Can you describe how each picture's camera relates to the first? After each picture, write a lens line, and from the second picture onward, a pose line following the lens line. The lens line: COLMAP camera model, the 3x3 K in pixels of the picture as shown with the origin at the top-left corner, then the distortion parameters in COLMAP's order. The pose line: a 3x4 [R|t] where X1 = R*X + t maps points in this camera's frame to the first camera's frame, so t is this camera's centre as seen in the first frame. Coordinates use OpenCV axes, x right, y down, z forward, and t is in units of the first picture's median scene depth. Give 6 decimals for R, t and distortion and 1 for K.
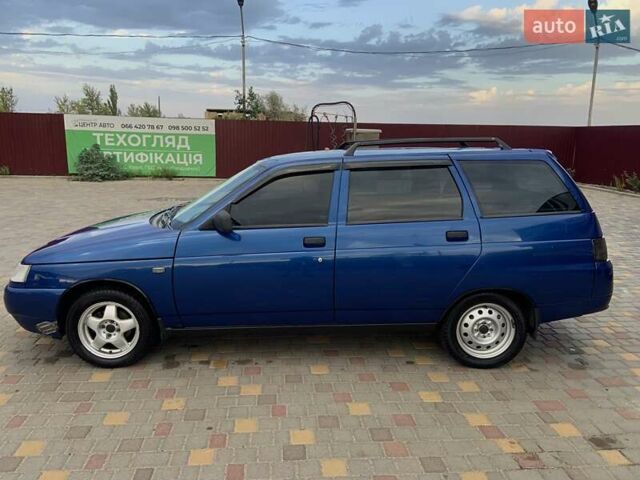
lens RADIAL K [[476.6, 0, 318.3], [0, 476.6, 239.5], [0, 0, 1]] dist [0.074422, -0.072510]
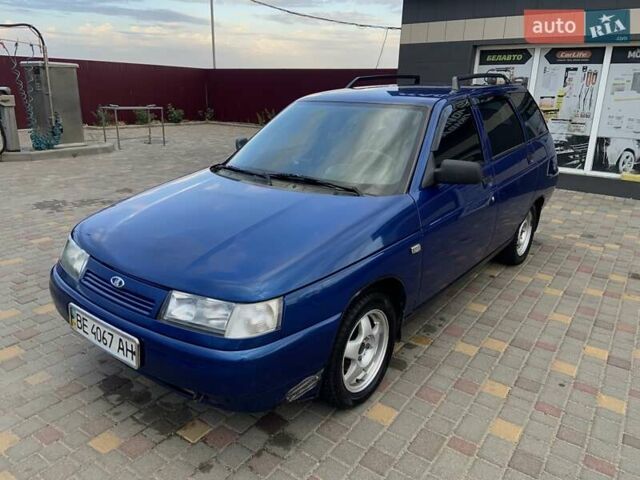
lens RADIAL K [[476.6, 0, 315.7], [0, 476.6, 232.0], [0, 0, 1]] dist [0.074422, -0.072510]
pose [[0.656947, -0.224416, 0.719763, -0.953643], [0.152559, 0.974492, 0.164594, -0.104967], [-0.738341, 0.001677, 0.674426, 0.593064]]
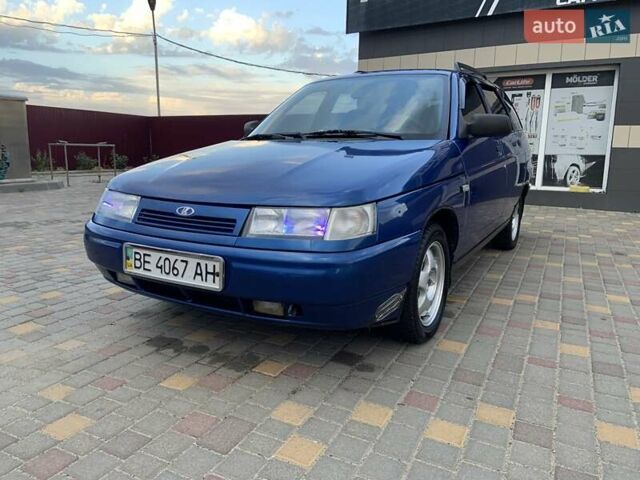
lens RADIAL K [[476.6, 0, 316.7], [0, 476.6, 236.1], [0, 0, 1]] dist [0.074422, -0.072510]
pose [[0.548020, -0.167166, 0.819591, -1.090215], [0.177720, 0.980725, 0.081199, 0.036863], [-0.817367, 0.101159, 0.567166, 0.745985]]
